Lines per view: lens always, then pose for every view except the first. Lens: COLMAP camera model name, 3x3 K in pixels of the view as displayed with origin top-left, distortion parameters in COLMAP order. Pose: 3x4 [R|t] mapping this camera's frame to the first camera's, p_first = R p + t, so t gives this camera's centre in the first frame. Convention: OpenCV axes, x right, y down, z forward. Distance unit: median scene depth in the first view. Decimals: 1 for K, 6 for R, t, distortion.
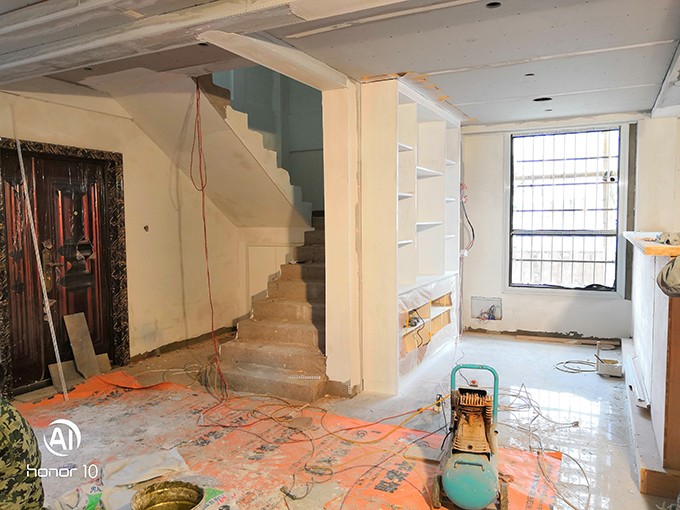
lens RADIAL K [[529.9, 0, 335.2], [0, 529.9, 255.5], [0, 0, 1]] dist [0.011476, -0.019823]
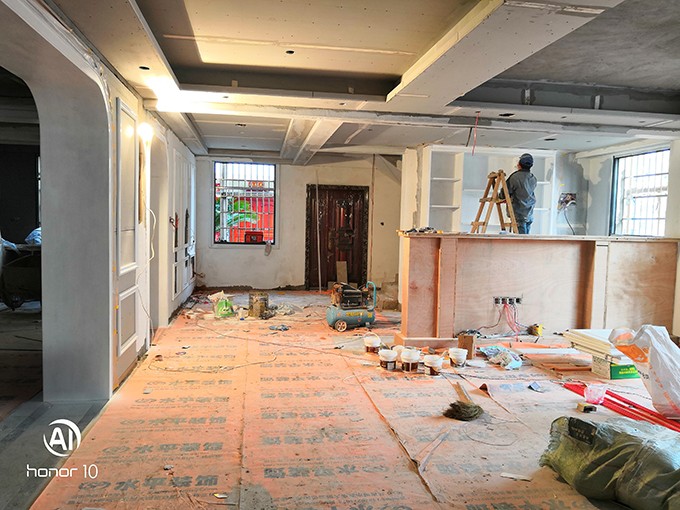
lens RADIAL K [[529.9, 0, 340.3], [0, 529.9, 256.3], [0, 0, 1]] dist [0.011476, -0.019823]
pose [[0.578823, 0.075754, -0.811927, 1.278994], [-0.087576, 0.995692, 0.030467, 0.023259], [0.810737, 0.053471, 0.582964, -0.269754]]
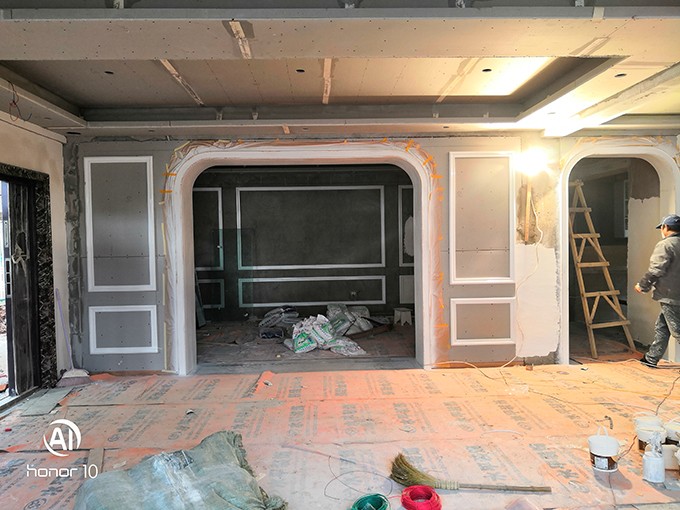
lens RADIAL K [[529.9, 0, 333.3], [0, 529.9, 255.2], [0, 0, 1]] dist [0.011476, -0.019823]
pose [[-0.885667, 0.037957, -0.462768, 1.124298], [-0.008180, 0.995223, 0.097285, -0.063622], [0.464250, 0.089948, -0.881125, 0.878795]]
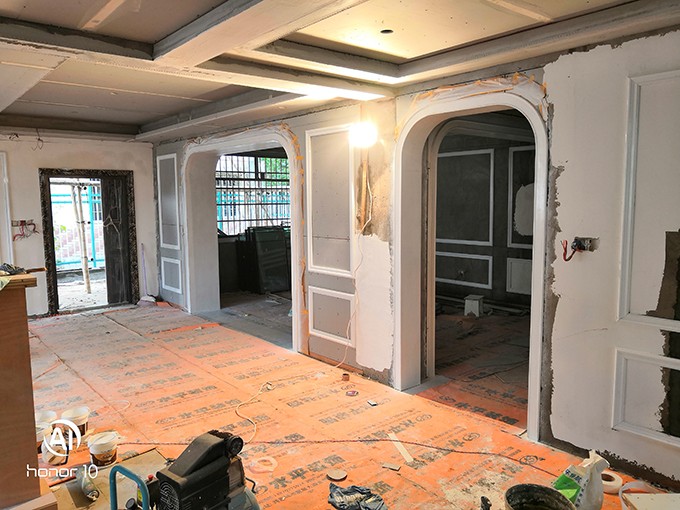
lens RADIAL K [[529.9, 0, 329.3], [0, 529.9, 251.7], [0, 0, 1]] dist [0.011476, -0.019823]
pose [[-0.909246, -0.025224, 0.415494, -0.178694], [0.047200, 0.985477, 0.163117, -0.109042], [-0.413575, 0.167925, -0.894850, 0.948026]]
